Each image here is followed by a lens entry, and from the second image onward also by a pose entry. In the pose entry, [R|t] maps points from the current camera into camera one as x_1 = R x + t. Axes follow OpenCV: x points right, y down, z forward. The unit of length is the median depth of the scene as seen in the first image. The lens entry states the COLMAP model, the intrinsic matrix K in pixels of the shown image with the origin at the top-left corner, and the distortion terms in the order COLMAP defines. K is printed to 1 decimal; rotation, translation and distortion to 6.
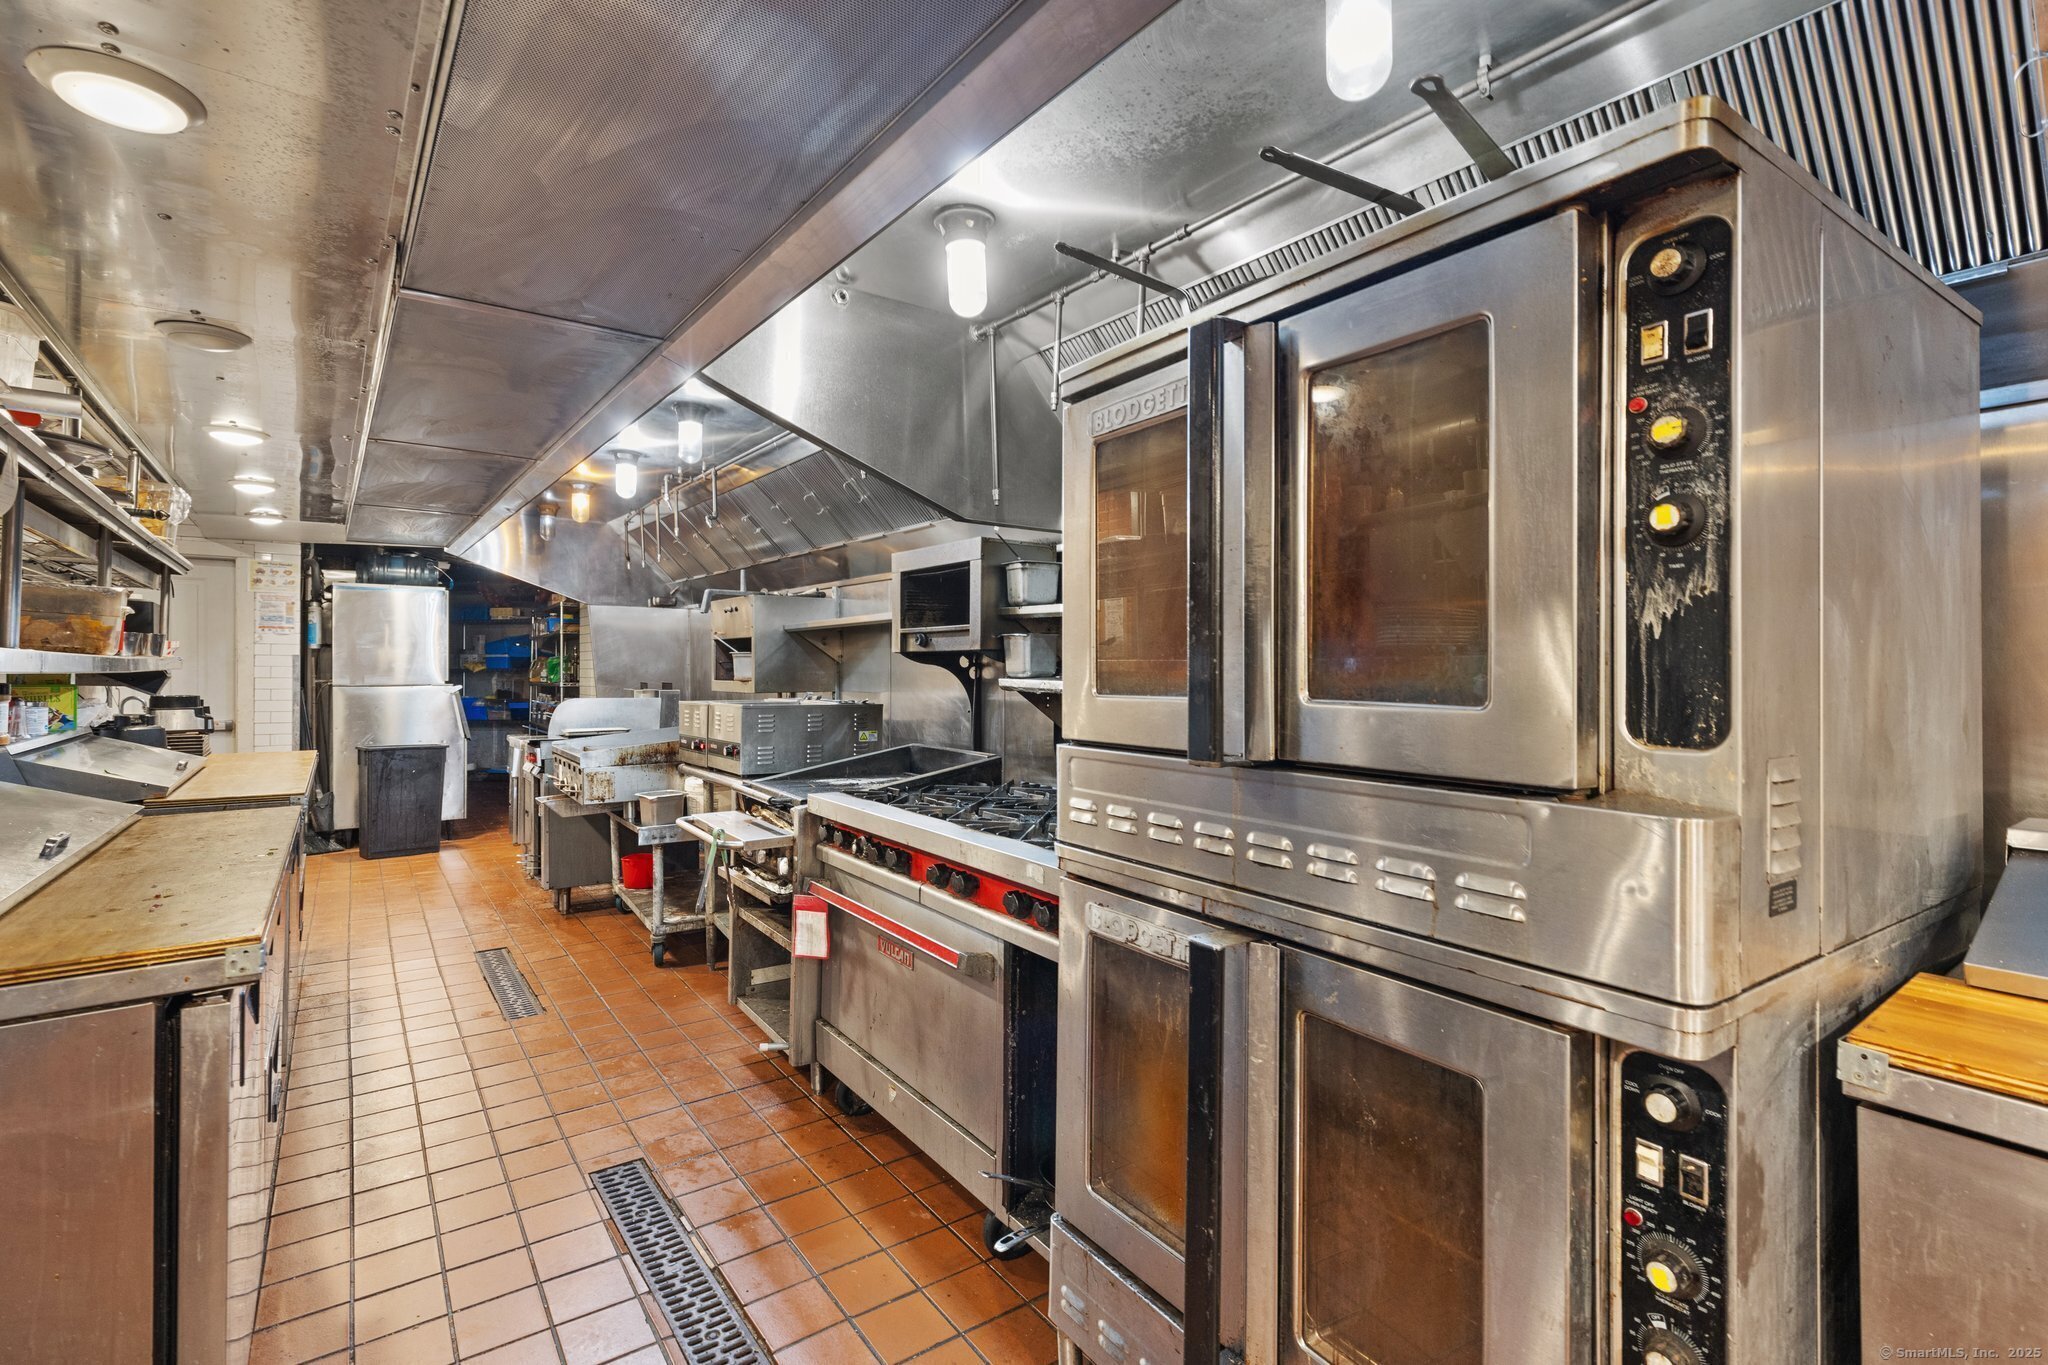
lens RADIAL K [[976.4, 0, 1024.0], [0, 976.4, 682.5], [0, 0, 1]] dist [-0.000404, -0.000162]
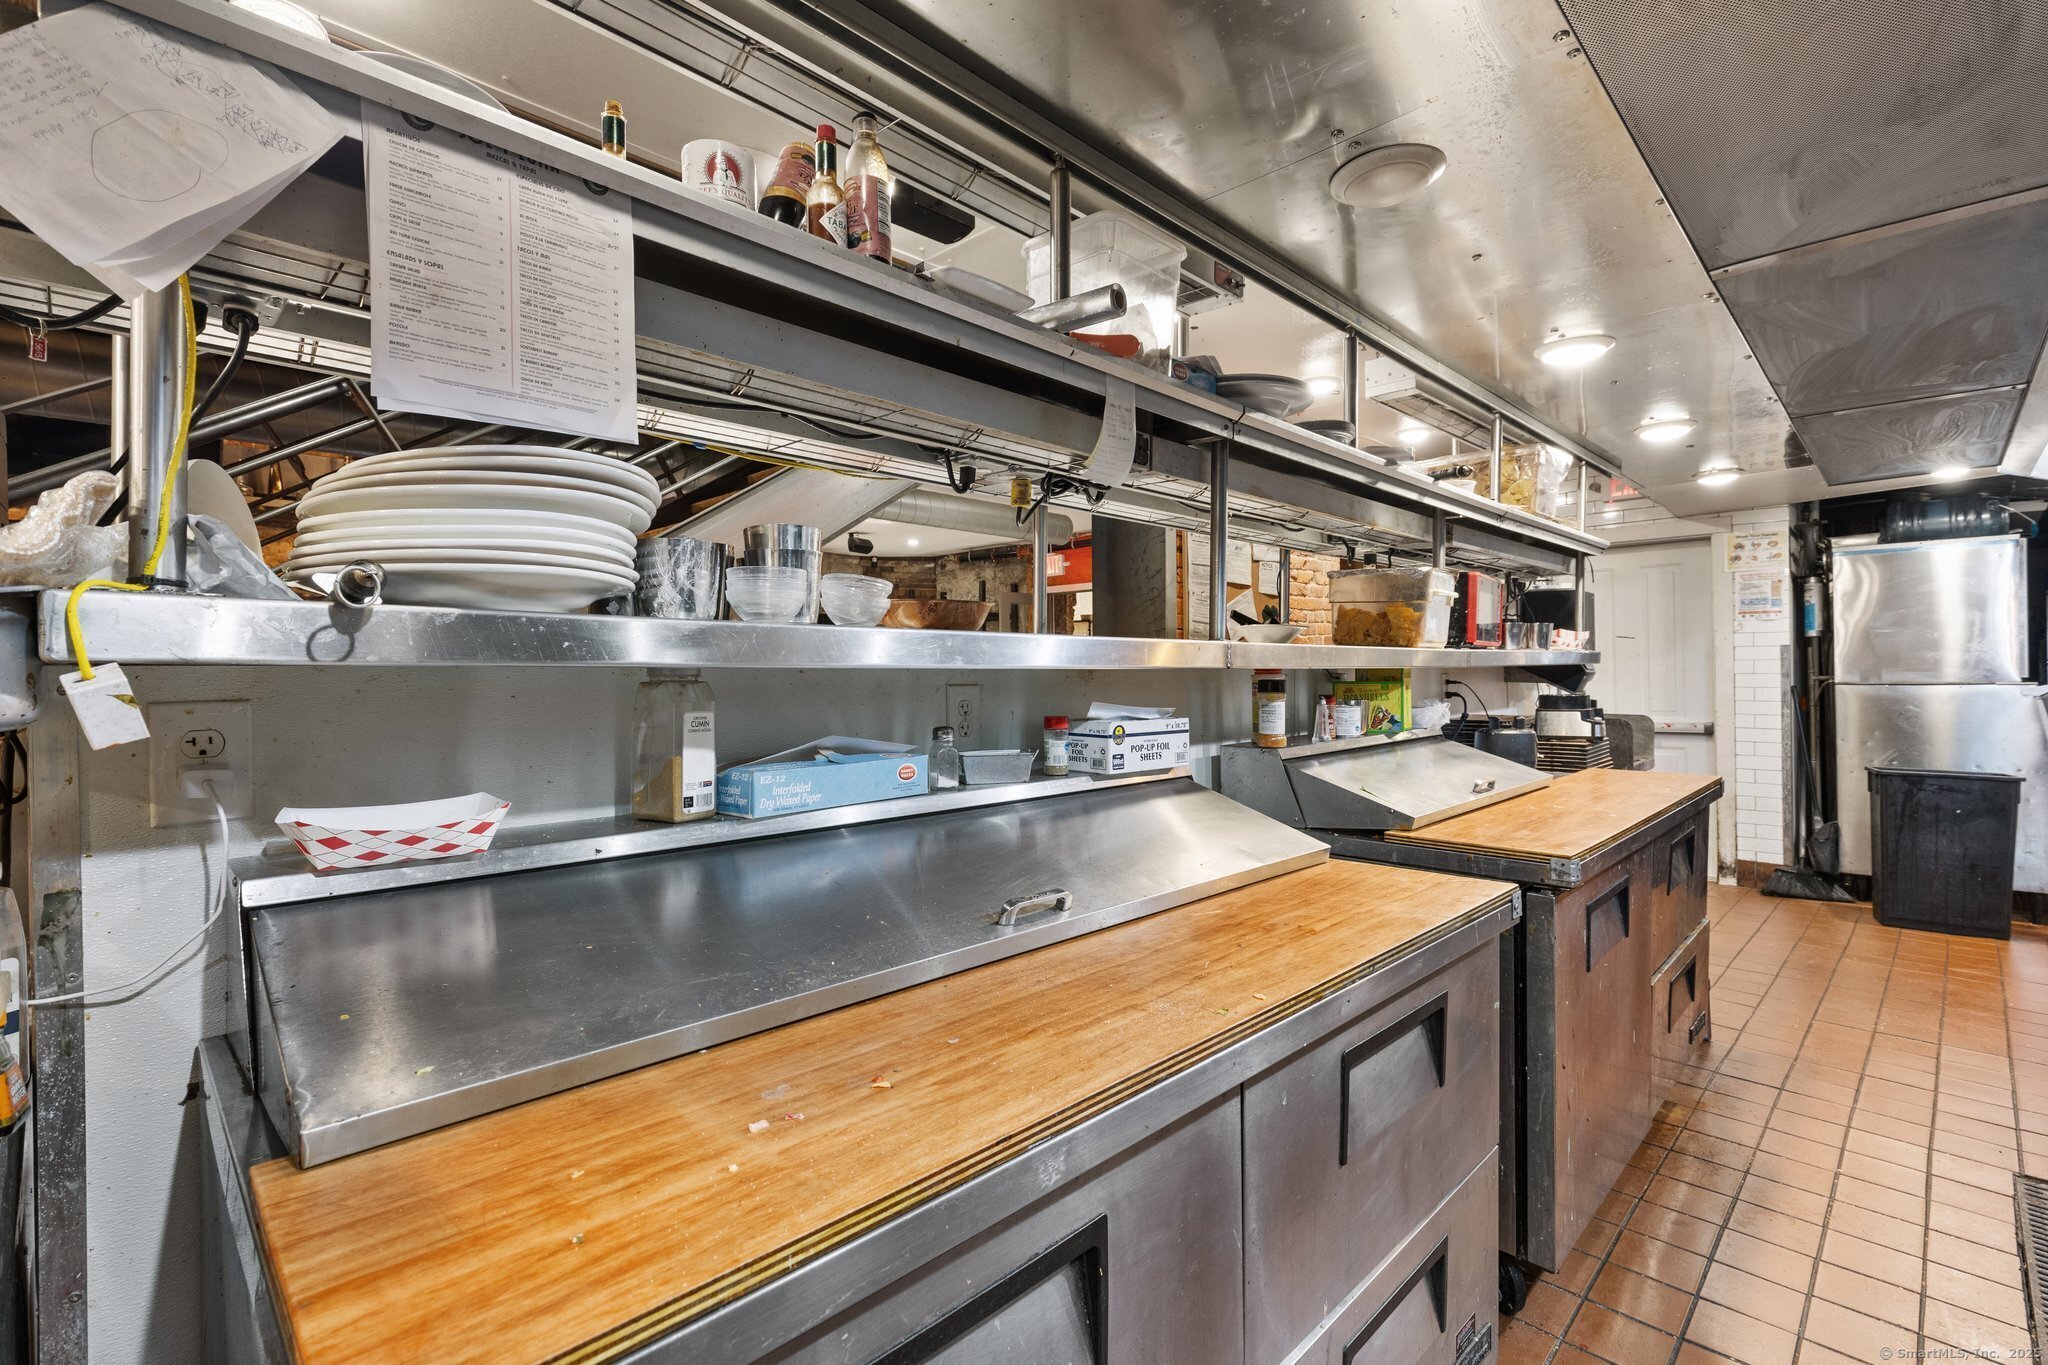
lens RADIAL K [[919.9, 0, 1019.2], [0, 919.9, 669.6], [0, 0, 1]] dist [0.002074, 0.000020]
pose [[0.156685, -0.010146, -0.987596, -0.098774], [-0.000408, 0.999946, -0.010338, 0.000095], [0.987648, 0.002023, 0.156673, 0.263474]]
